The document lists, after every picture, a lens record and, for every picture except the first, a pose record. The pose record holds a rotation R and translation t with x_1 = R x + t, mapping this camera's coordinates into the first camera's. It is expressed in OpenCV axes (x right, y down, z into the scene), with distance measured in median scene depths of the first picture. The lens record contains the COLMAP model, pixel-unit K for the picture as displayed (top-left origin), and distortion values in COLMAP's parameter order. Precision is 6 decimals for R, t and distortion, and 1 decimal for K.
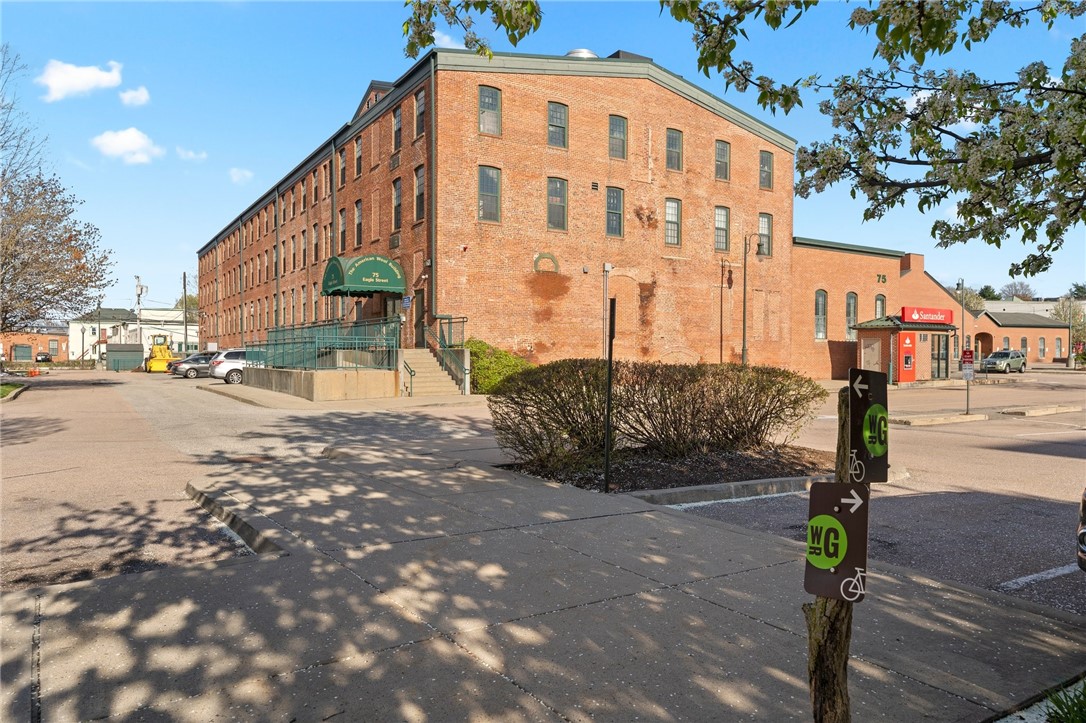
lens RADIAL K [[720.7, 0, 545.1], [0, 720.7, 354.9], [0, 0, 1]] dist [-0.003335, -0.000315]
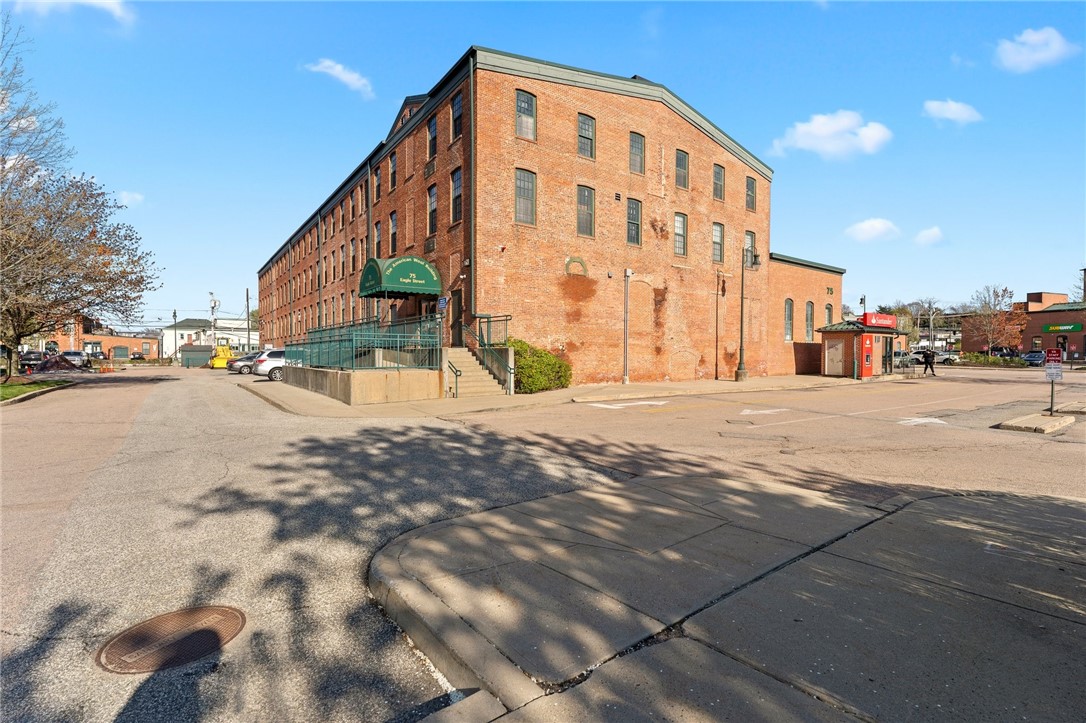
lens RADIAL K [[497.5, 0, 543.8], [0, 497.5, 358.2], [0, 0, 1]] dist [-0.003414, -0.000396]
pose [[0.998377, -0.000771, 0.056949, -0.081081], [0.000310, 0.999967, 0.008114, 0.000372], [-0.056953, -0.008083, 0.998344, 0.256109]]
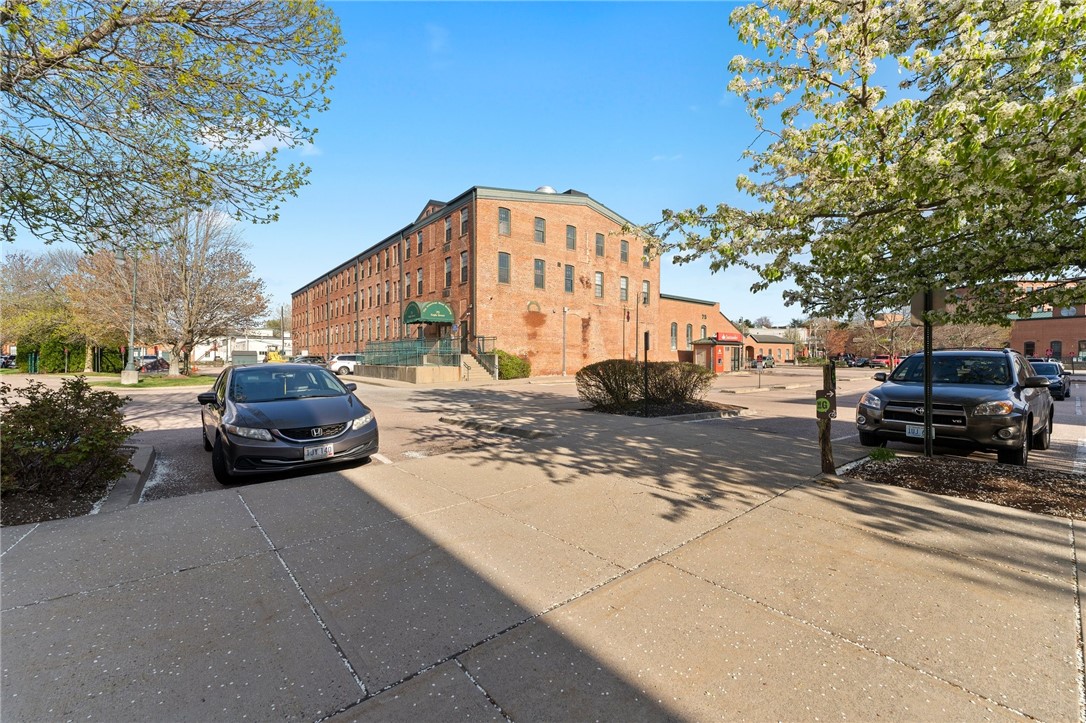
lens RADIAL K [[435.6, 0, 546.3], [0, 435.6, 356.5], [0, 0, 1]] dist [0.000502, -0.000250]
pose [[0.992608, 0.001164, 0.121362, -0.092369], [-0.000691, 0.999992, -0.003938, 0.000734], [-0.121365, 0.003825, 0.992601, -0.076960]]
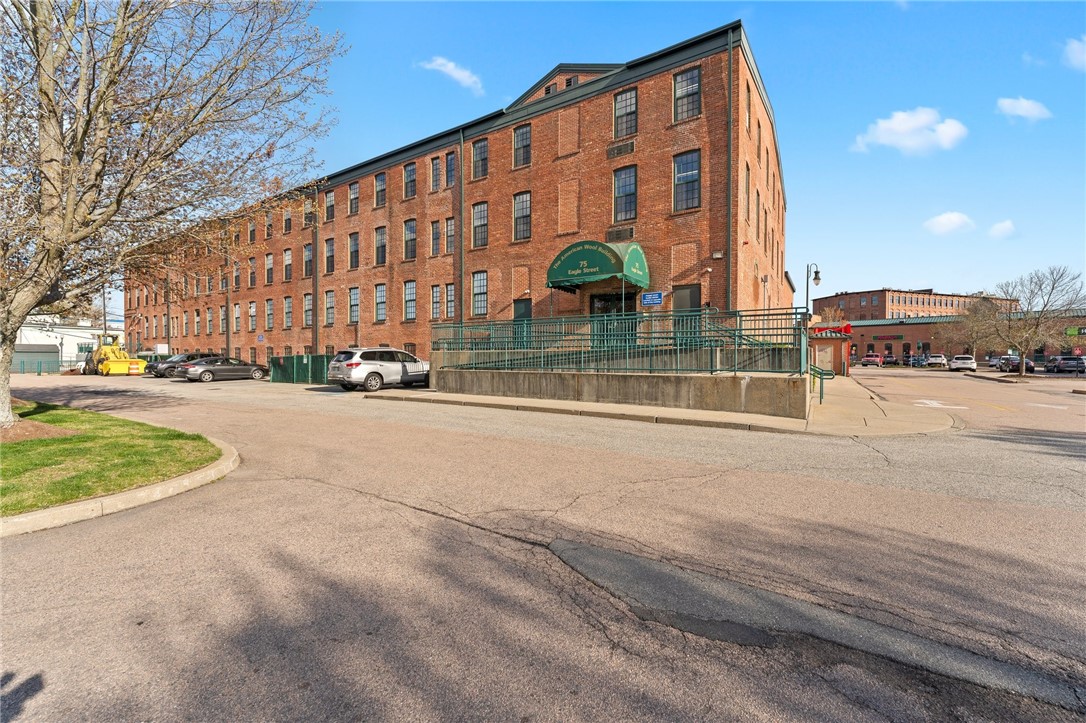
lens RADIAL K [[444.1, 0, 543.9], [0, 444.1, 357.1], [0, 0, 1]] dist [-0.001501, -0.000095]
pose [[0.909095, 0.000074, 0.416588, -0.516515], [-0.000176, 1.000000, 0.000206, 0.002075], [-0.416588, -0.000260, 0.909095, 0.498106]]
